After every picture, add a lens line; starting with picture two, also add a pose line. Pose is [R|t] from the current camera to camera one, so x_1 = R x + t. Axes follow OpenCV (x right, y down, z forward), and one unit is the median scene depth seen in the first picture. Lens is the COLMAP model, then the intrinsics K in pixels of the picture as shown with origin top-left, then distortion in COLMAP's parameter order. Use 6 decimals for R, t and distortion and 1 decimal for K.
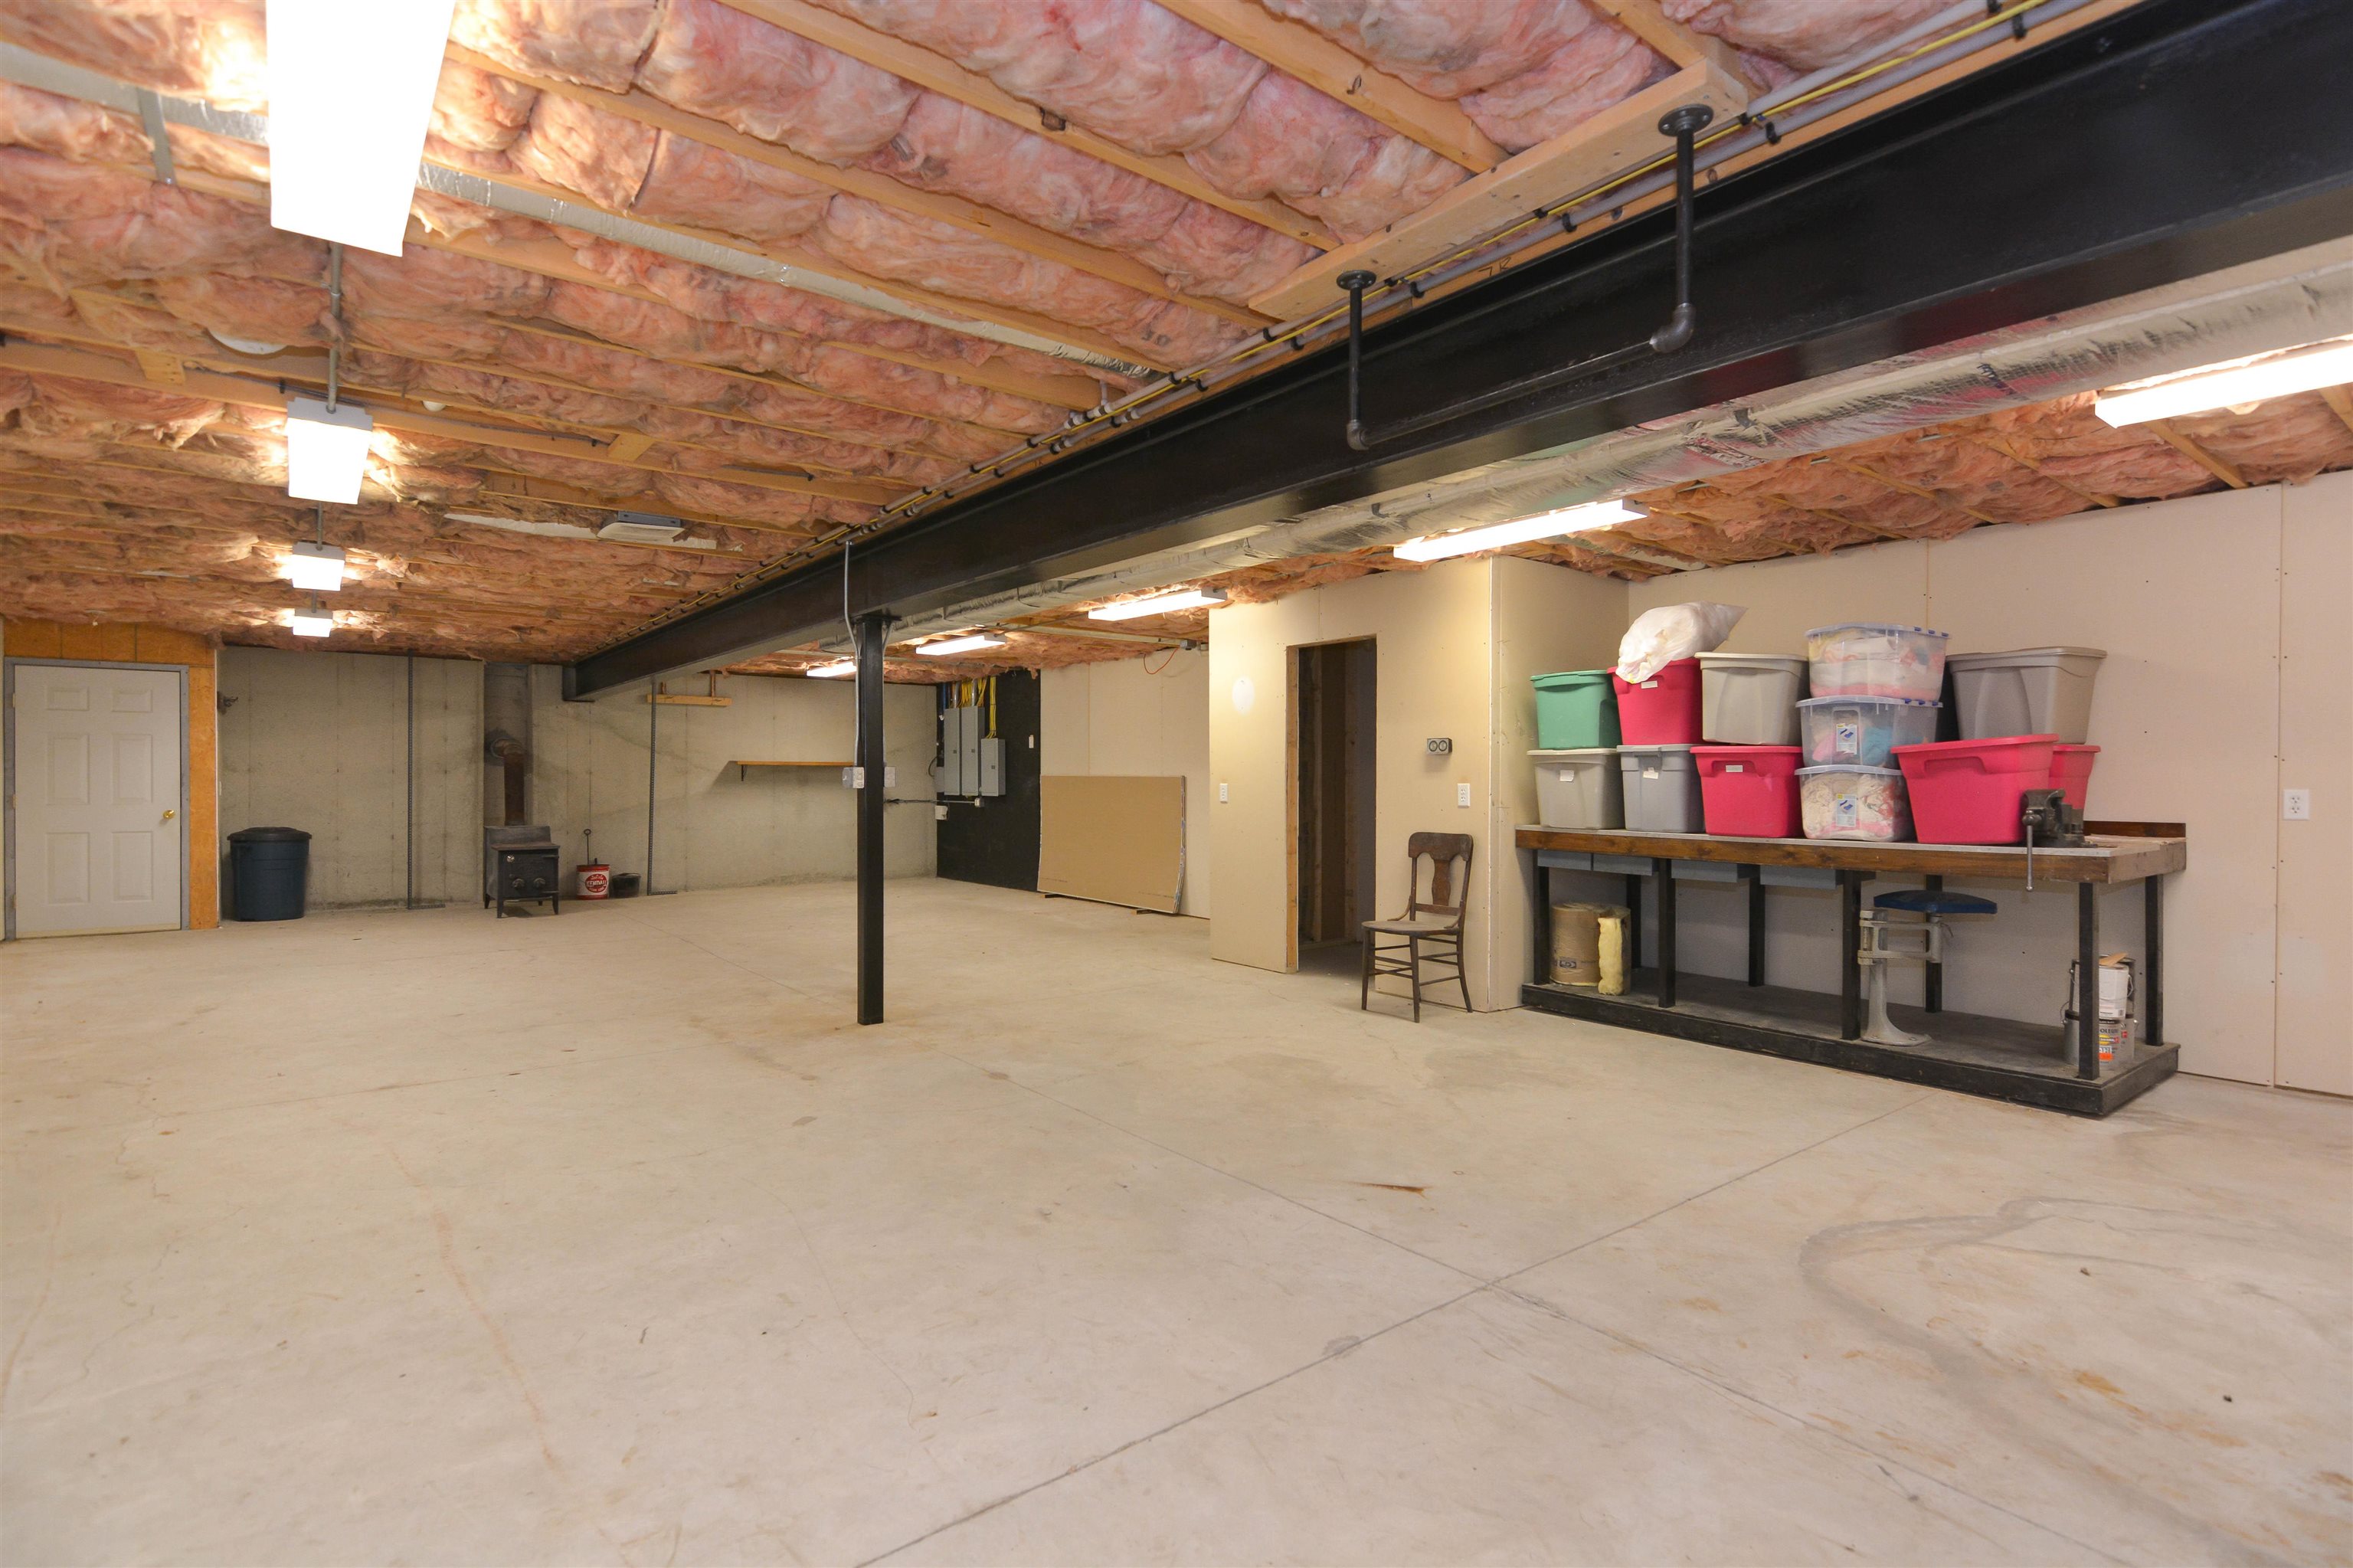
lens RADIAL K [[1127.5, 0, 1176.7], [0, 1127.5, 791.5], [0, 0, 1]] dist [0.017018, -0.006487]
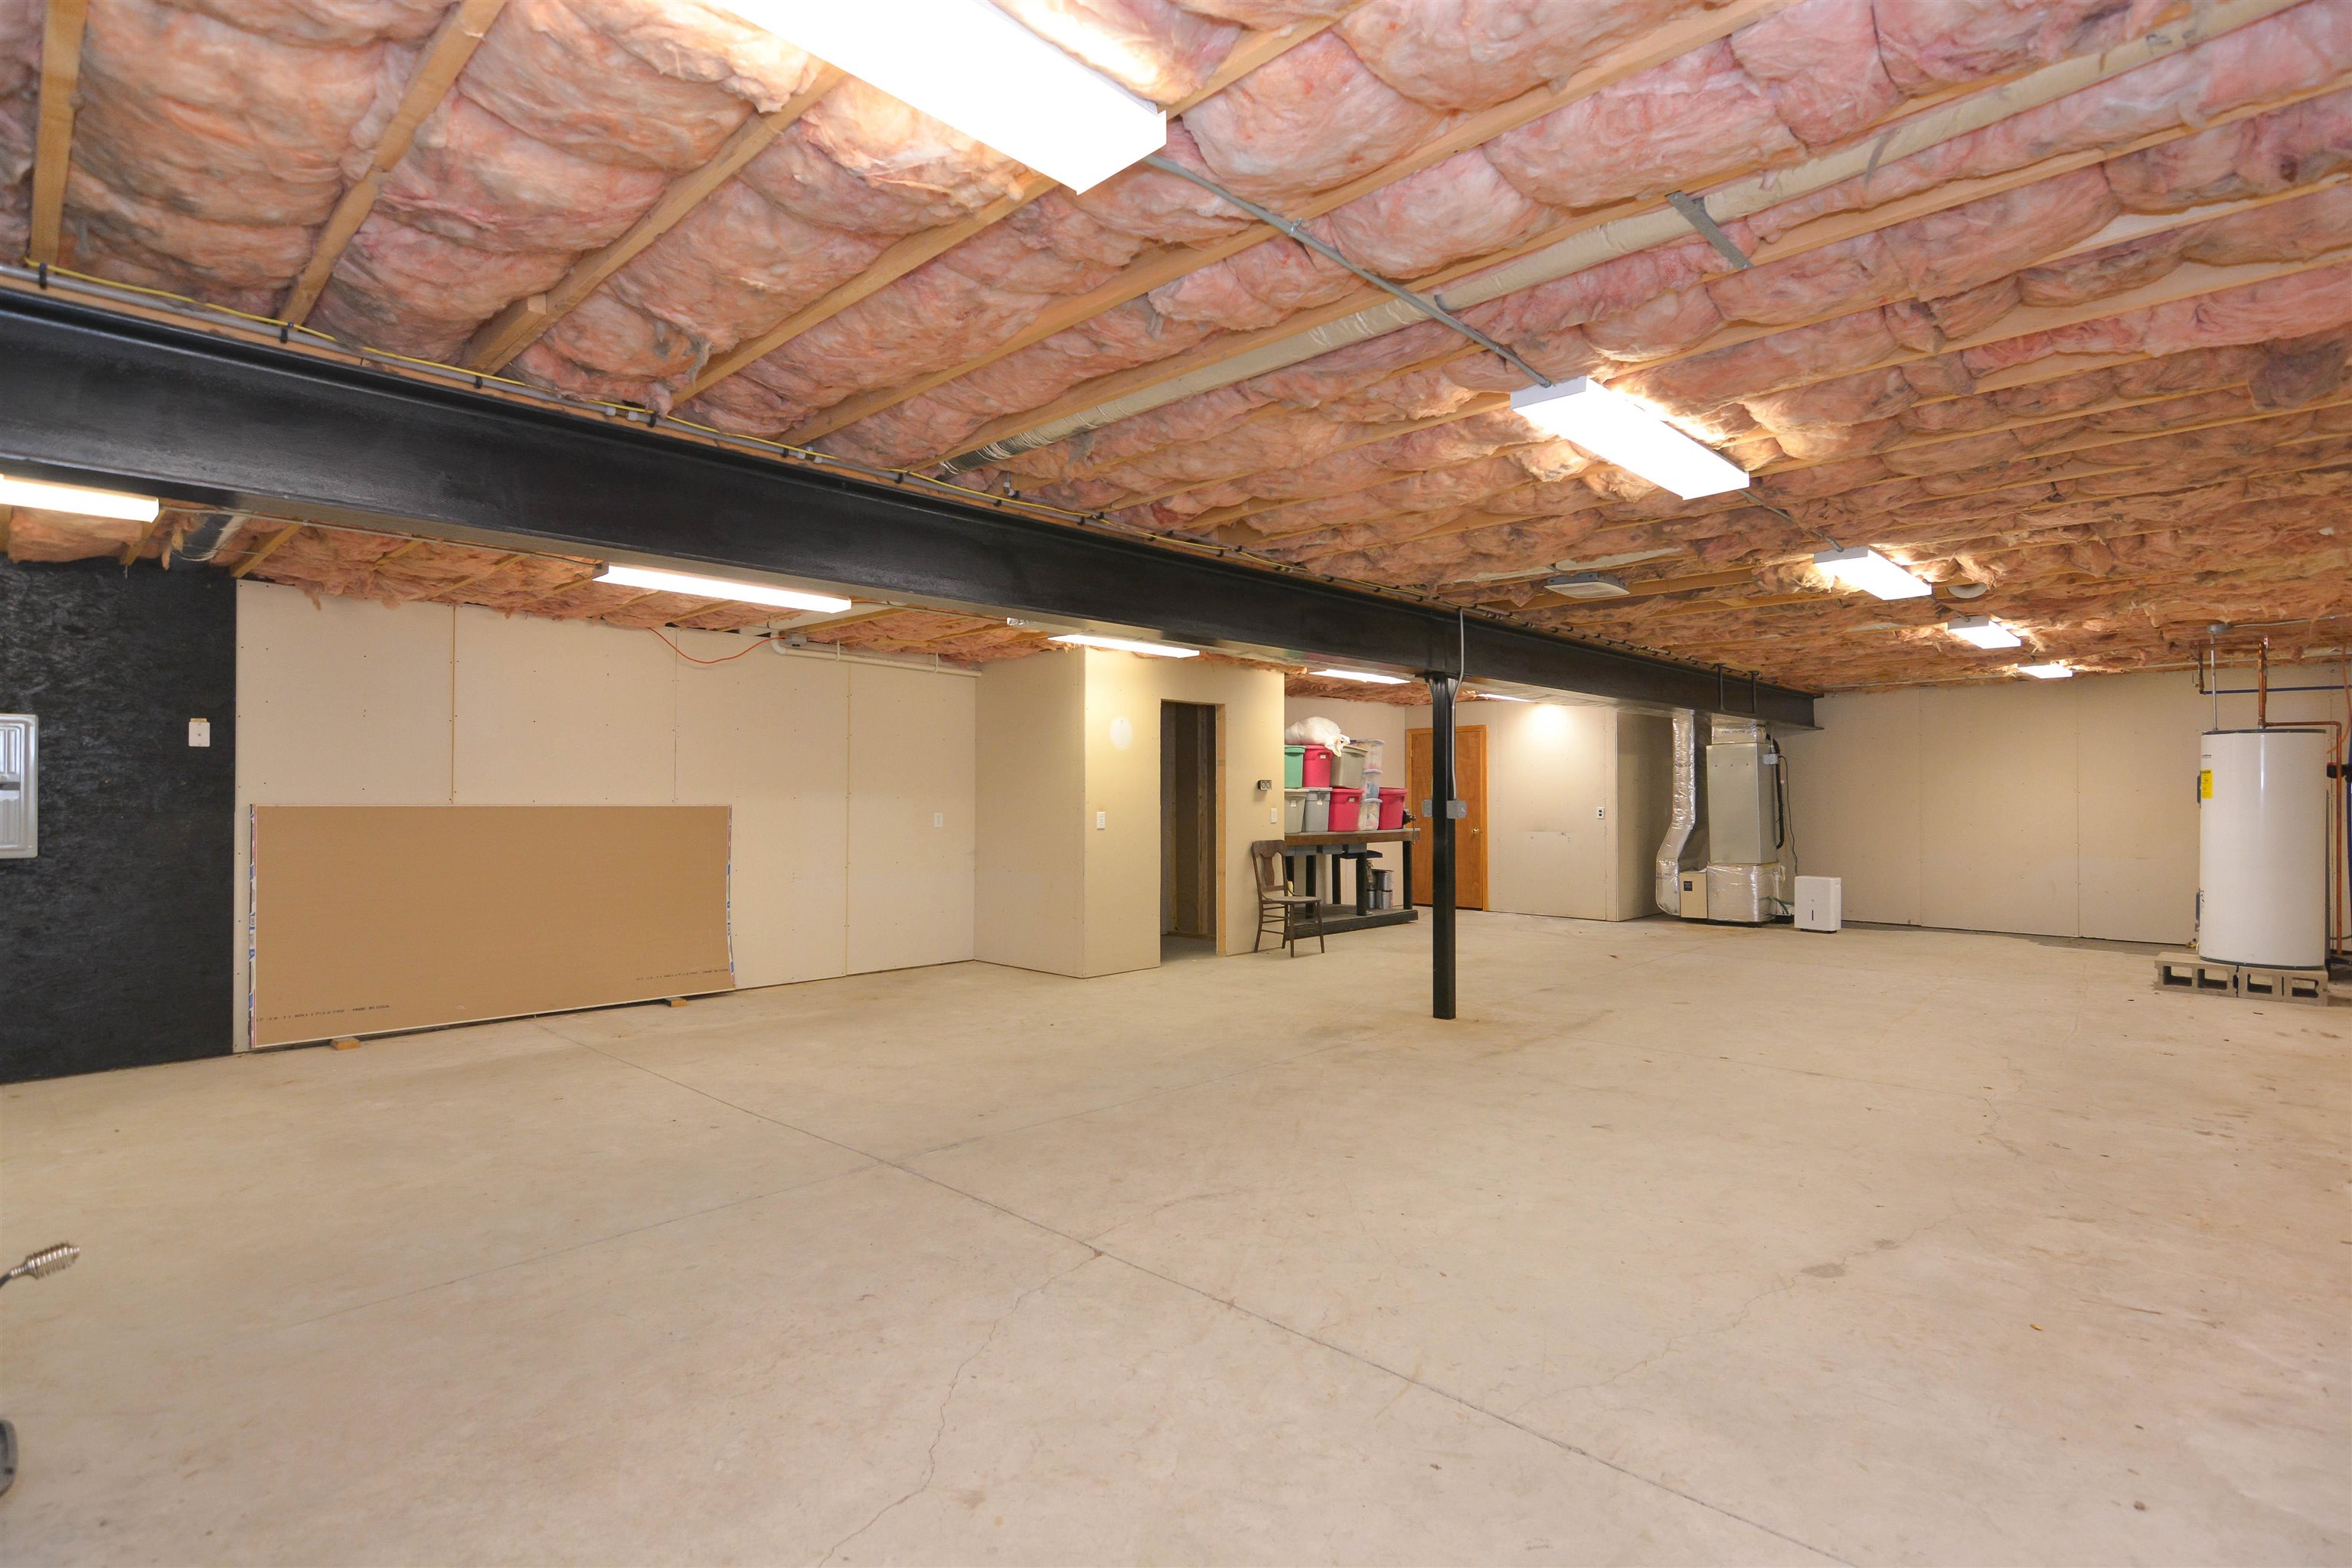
lens RADIAL K [[1126.9, 0, 1195.8], [0, 1126.9, 796.2], [0, 0, 1]] dist [0.017018, -0.006487]
pose [[-0.145421, -0.000219, 0.989370, -0.659976], [0.011736, 0.999929, 0.001946, -0.014524], [-0.989300, 0.011894, -0.145408, 0.681169]]
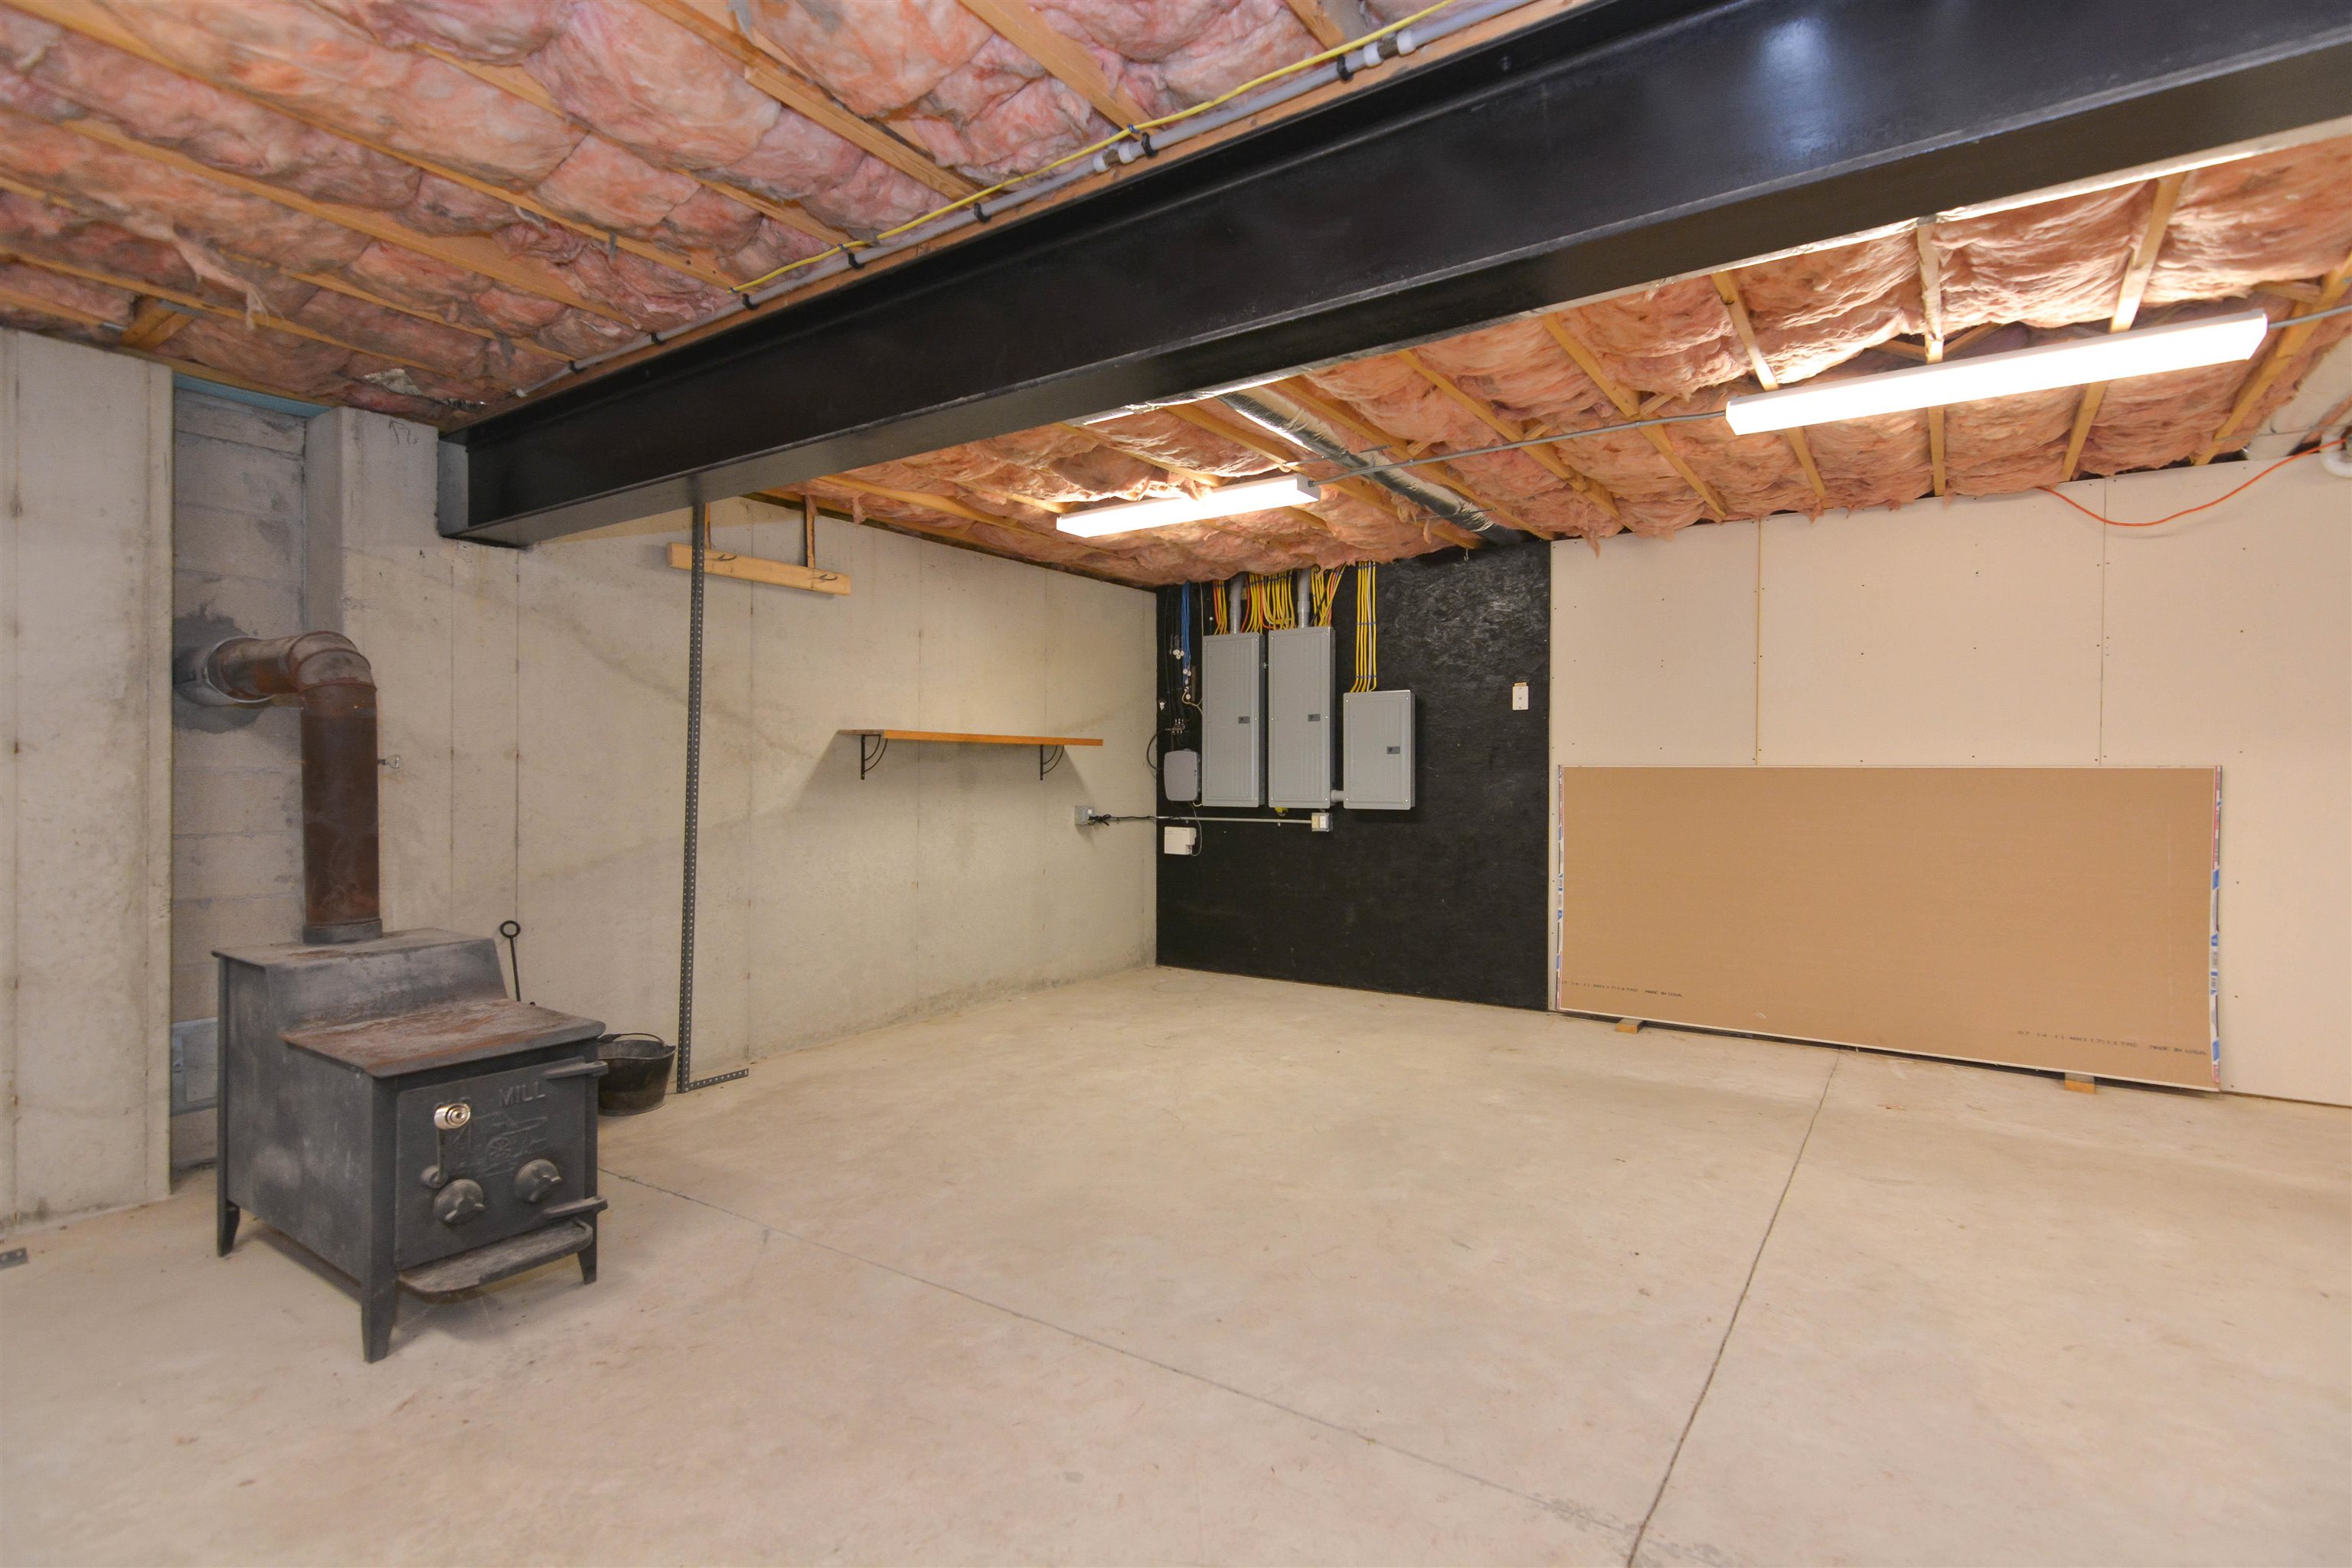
lens RADIAL K [[1126.9, 0, 1169.2], [0, 1126.9, 789.4], [0, 0, 1]] dist [0.017018, -0.006487]
pose [[0.954950, -0.004130, 0.296739, -0.422071], [0.003881, 0.999991, 0.001429, -0.006029], [-0.296743, -0.000213, 0.954957, 0.600456]]
